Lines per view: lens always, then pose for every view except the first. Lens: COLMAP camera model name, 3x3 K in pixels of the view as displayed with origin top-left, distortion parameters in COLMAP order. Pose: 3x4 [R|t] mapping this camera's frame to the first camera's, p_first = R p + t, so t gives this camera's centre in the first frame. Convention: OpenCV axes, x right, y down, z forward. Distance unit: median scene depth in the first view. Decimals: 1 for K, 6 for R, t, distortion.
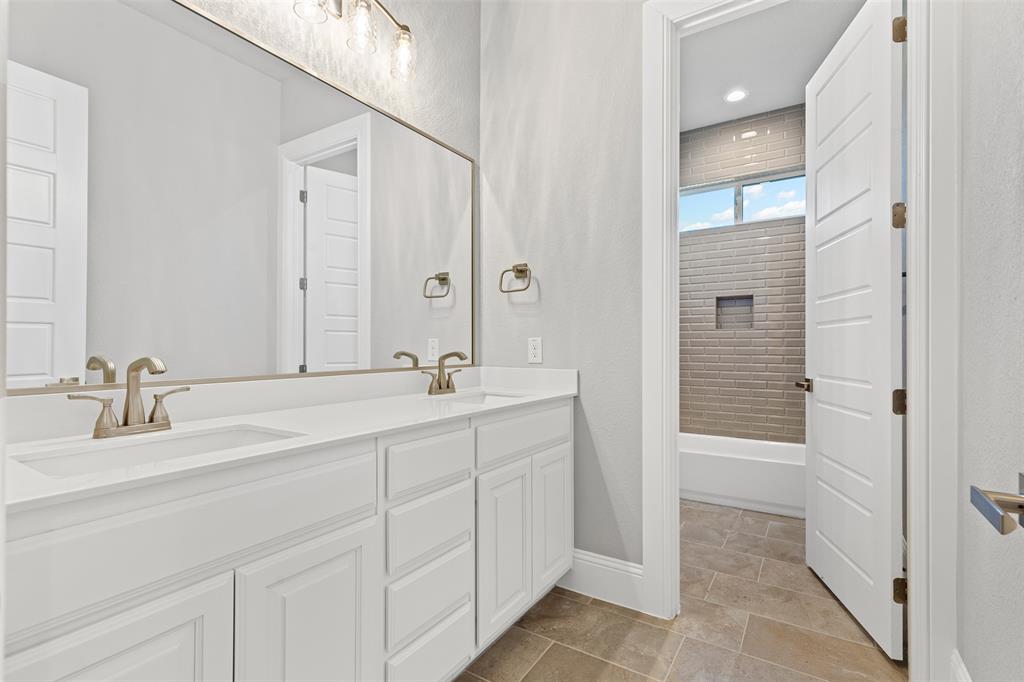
lens RADIAL K [[471.7, 0, 513.1], [0, 471.7, 343.5], [0, 0, 1]] dist [0.016686, -0.000419]
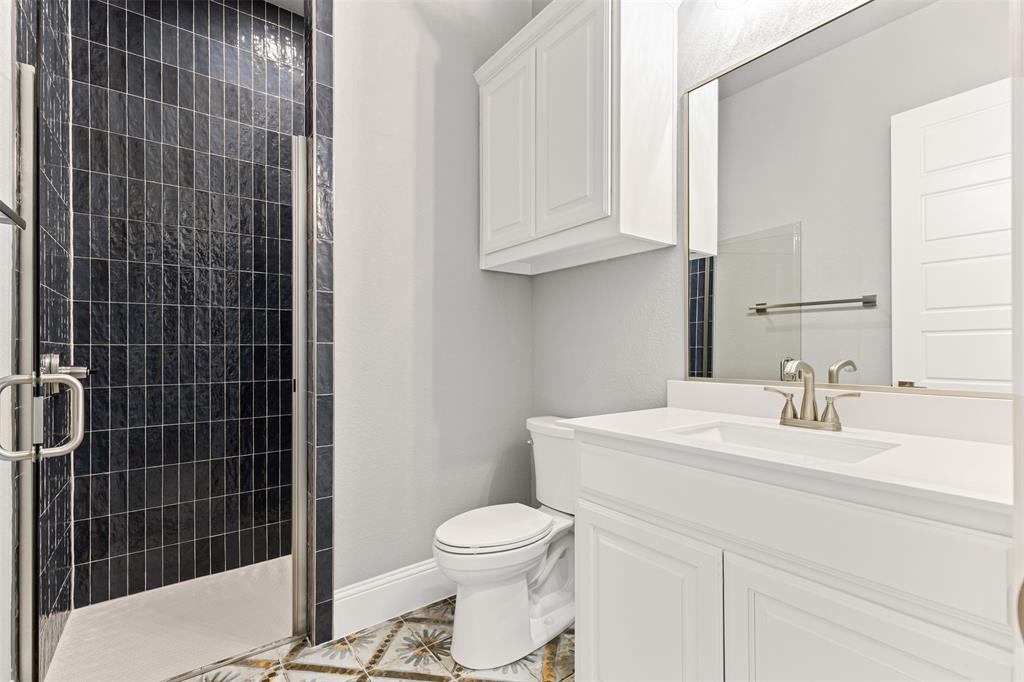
lens RADIAL K [[471.7, 0, 513.8], [0, 471.7, 347.5], [0, 0, 1]] dist [0.016686, -0.000419]
pose [[-0.368926, -0.002483, -0.929455, 0.736112], [0.008545, 0.999945, -0.006063, -0.000887], [0.929419, -0.010179, -0.368885, 1.104897]]
